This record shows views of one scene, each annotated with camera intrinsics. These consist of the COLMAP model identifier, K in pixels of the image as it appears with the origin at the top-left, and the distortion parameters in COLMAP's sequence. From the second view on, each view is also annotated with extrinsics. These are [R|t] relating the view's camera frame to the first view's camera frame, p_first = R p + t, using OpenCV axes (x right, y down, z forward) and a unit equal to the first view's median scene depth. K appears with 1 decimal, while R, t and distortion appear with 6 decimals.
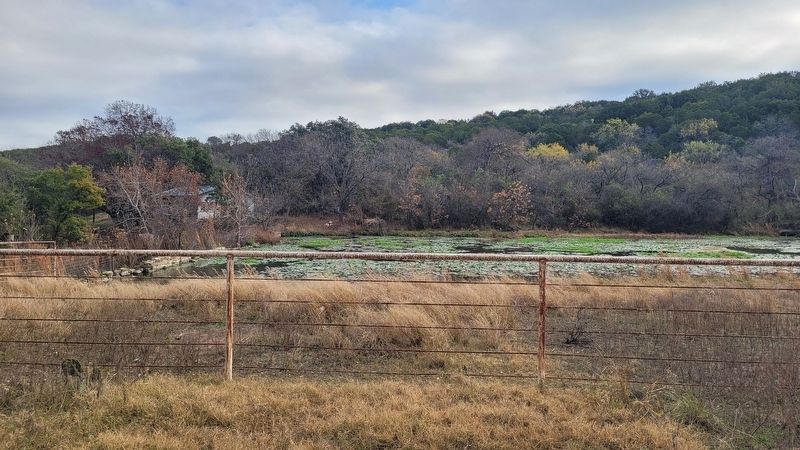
lens RADIAL K [[560.6, 0, 401.9], [0, 560.6, 224.6], [0, 0, 1]] dist [0.013121, 0.003355]
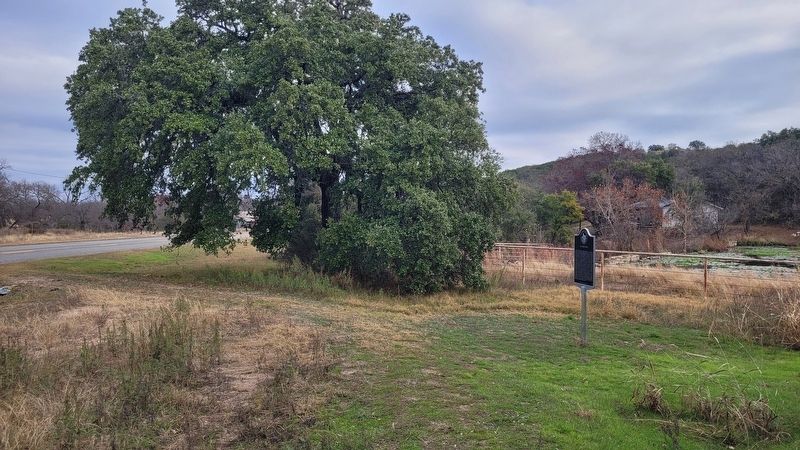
lens RADIAL K [[560.6, 0, 400.9], [0, 560.6, 224.7], [0, 0, 1]] dist [0.013121, 0.003355]
pose [[0.685161, 0.007328, -0.728355, 0.139468], [-0.012073, 0.999926, -0.001297, -0.009426], [0.728292, 0.009682, 0.685199, -0.228373]]
